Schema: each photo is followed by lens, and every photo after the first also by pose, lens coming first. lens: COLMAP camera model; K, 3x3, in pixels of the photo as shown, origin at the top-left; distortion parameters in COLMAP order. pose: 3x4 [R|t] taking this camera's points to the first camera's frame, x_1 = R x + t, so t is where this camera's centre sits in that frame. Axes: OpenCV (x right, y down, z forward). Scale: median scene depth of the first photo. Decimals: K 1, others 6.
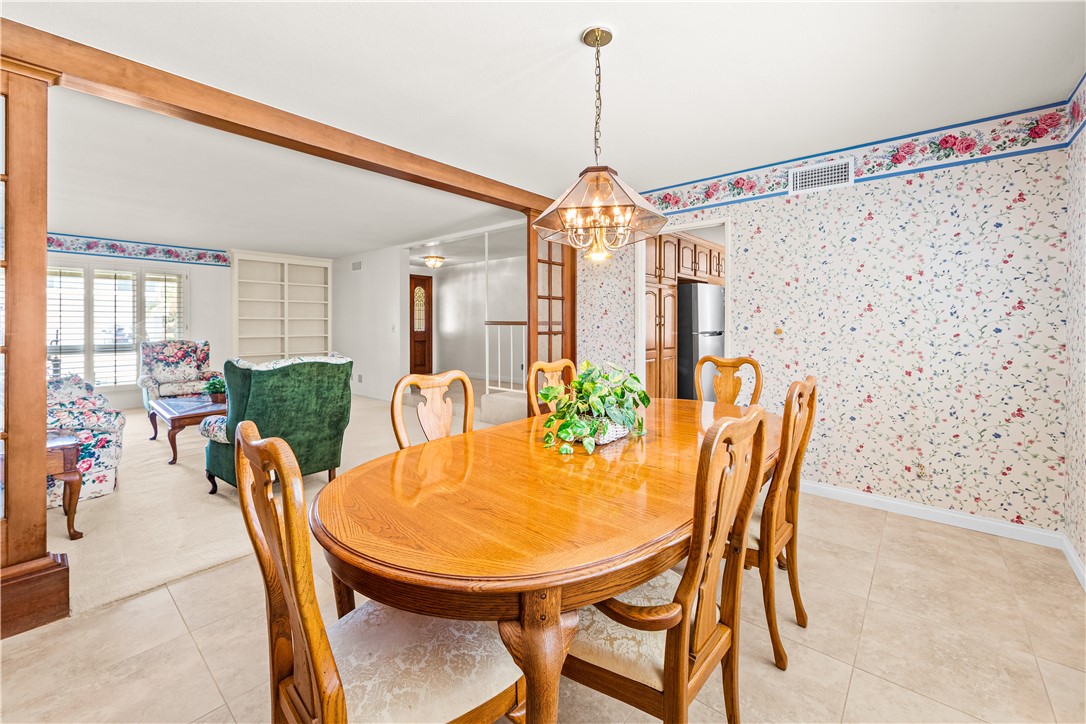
lens RADIAL K [[447.5, 0, 539.1], [0, 447.5, 324.1], [0, 0, 1]] dist [0.002591, 0.000003]
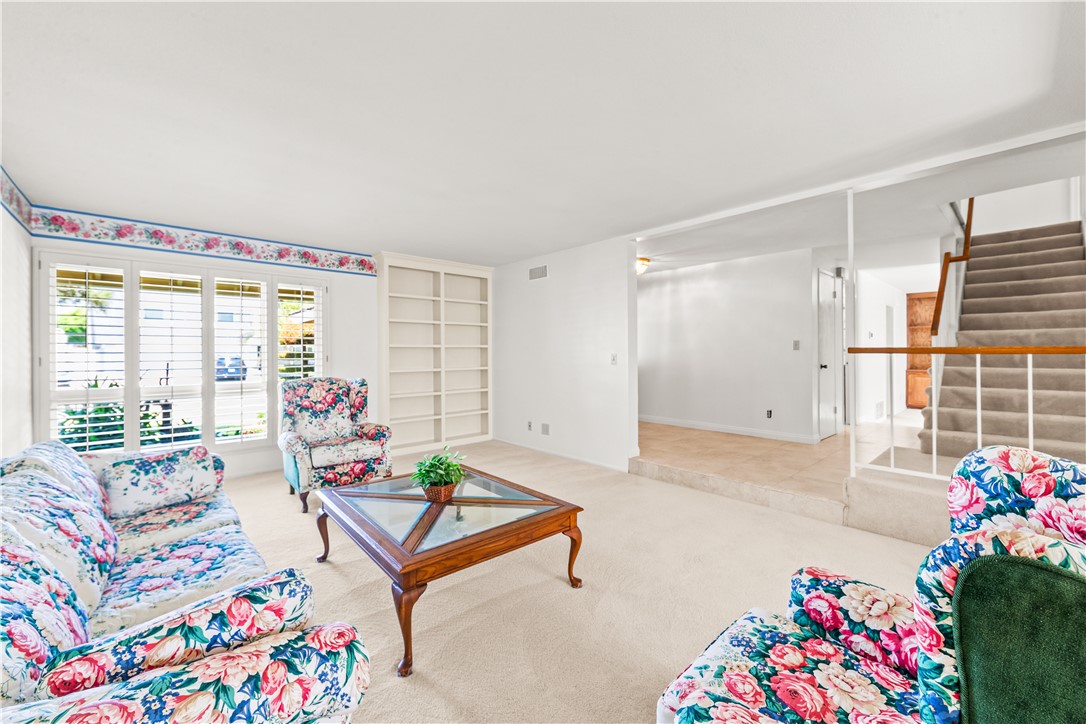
lens RADIAL K [[436.5, 0, 537.4], [0, 436.5, 351.3], [0, 0, 1]] dist [-0.001249, -0.000207]
pose [[0.993207, -0.005401, -0.116235, -0.403282], [0.004883, 0.999977, -0.004745, 0.000409], [0.116258, 0.004145, 0.993210, 0.373202]]
